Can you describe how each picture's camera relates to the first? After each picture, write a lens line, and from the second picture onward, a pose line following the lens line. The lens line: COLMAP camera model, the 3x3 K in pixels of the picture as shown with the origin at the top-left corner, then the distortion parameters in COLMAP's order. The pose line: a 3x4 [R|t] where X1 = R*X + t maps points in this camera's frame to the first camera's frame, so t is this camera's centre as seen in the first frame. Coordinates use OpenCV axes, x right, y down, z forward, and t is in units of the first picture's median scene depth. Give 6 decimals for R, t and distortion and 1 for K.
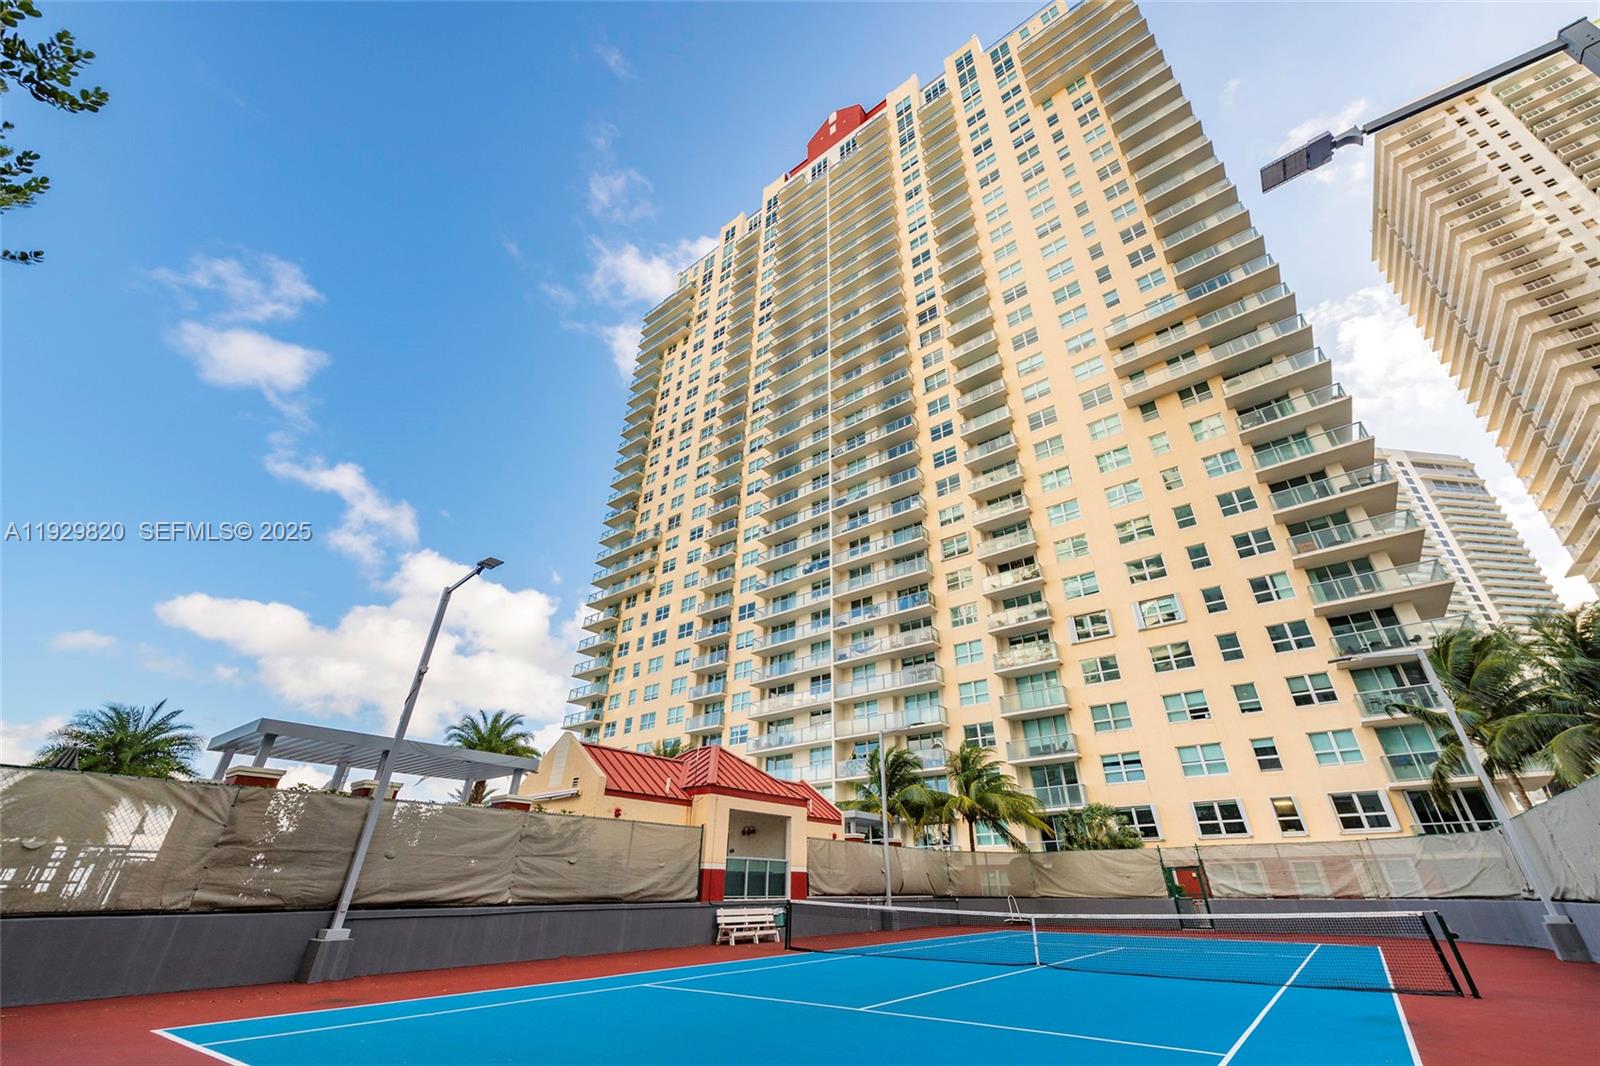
lens RADIAL K [[641.2, 0, 807.5], [0, 641.2, 543.9], [0, 0, 1]] dist [0.007187, -0.003044]
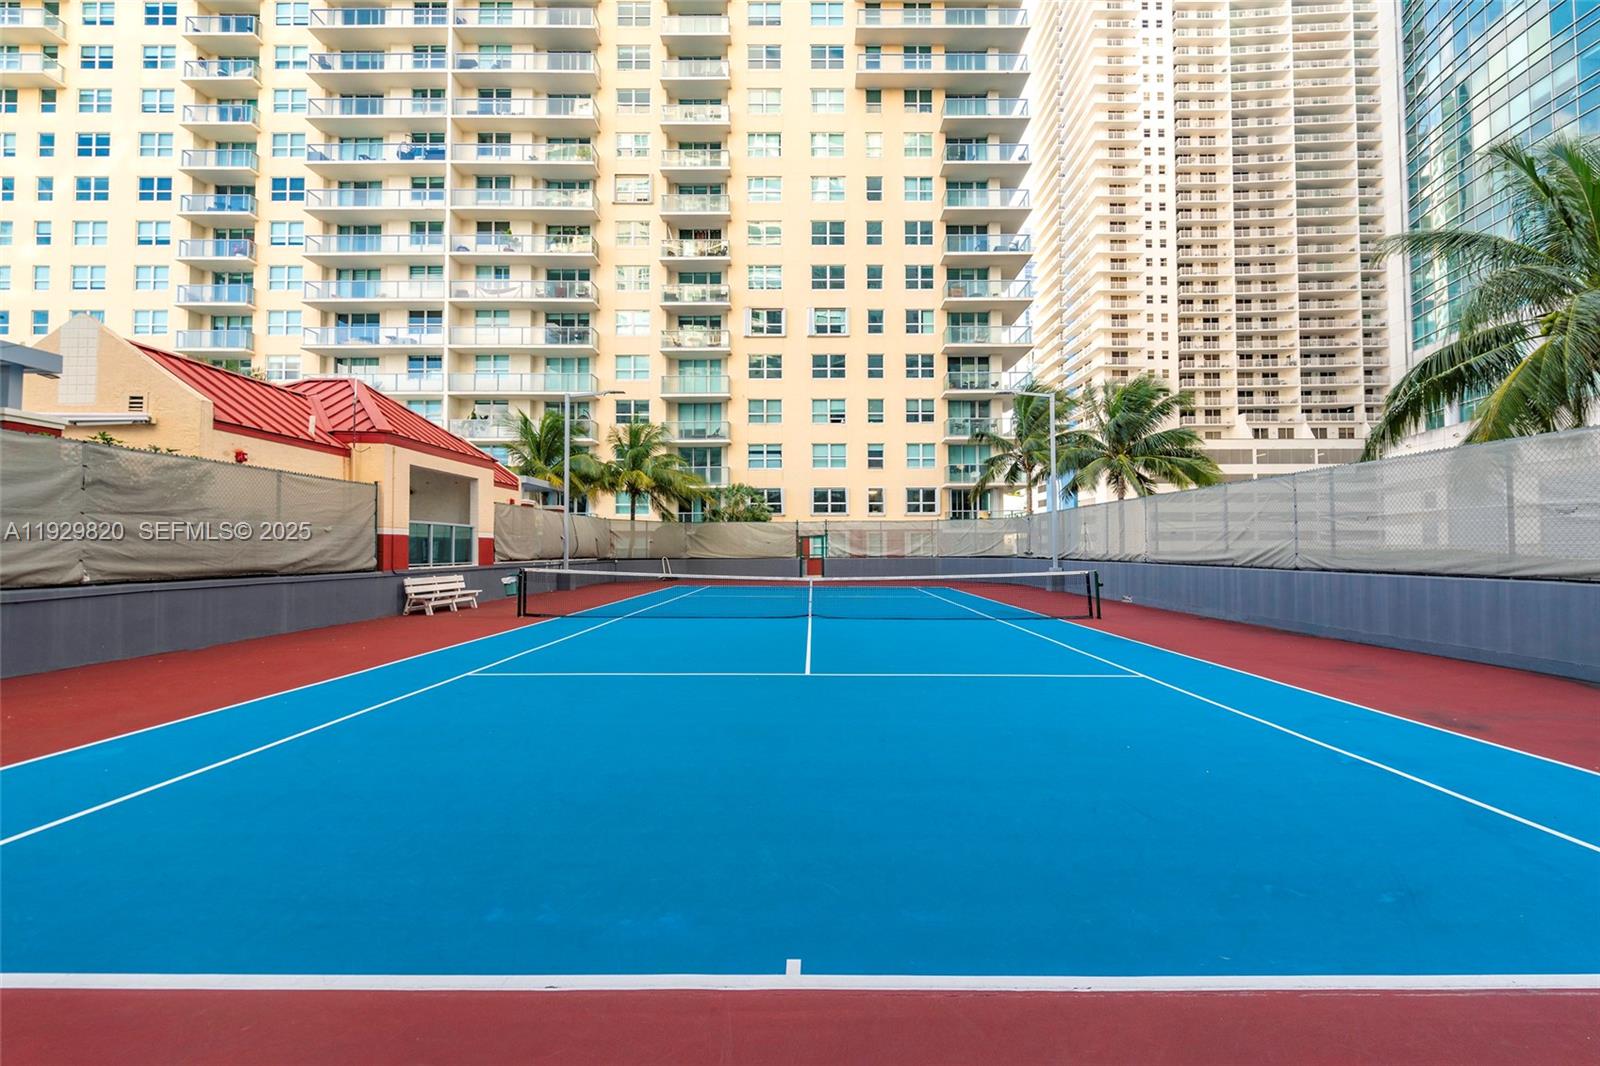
lens RADIAL K [[641.2, 0, 809.1], [0, 641.2, 549.3], [0, 0, 1]] dist [0.007187, -0.003044]
pose [[0.793895, -0.001588, 0.608053, -0.113205], [-0.286989, 0.880628, 0.377004, 0.042030], [-0.536067, -0.473806, 0.698670, 0.088482]]
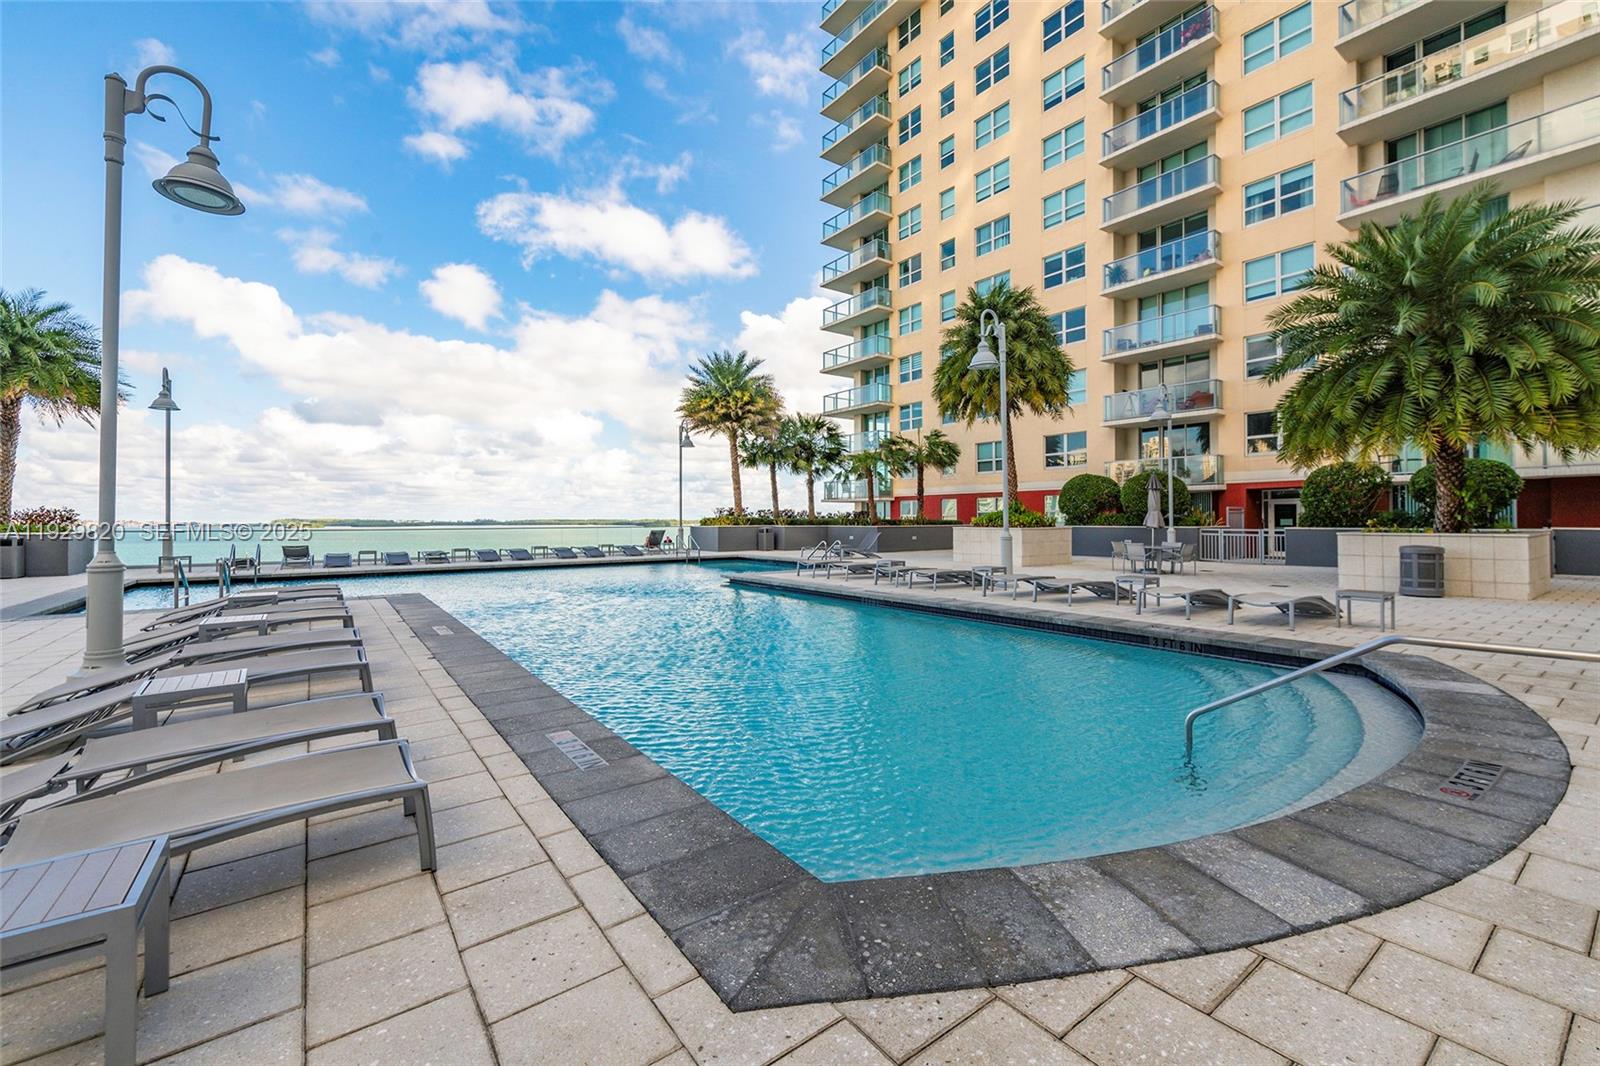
lens RADIAL K [[659.4, 0, 800.8], [0, 659.4, 518.2], [0, 0, 1]] dist [-0.000555, 0.000019]
pose [[0.960062, -0.015295, -0.279370, -0.422103], [0.148369, 0.874380, 0.462002, 0.343810], [0.237209, -0.485000, 0.841728, 0.665927]]
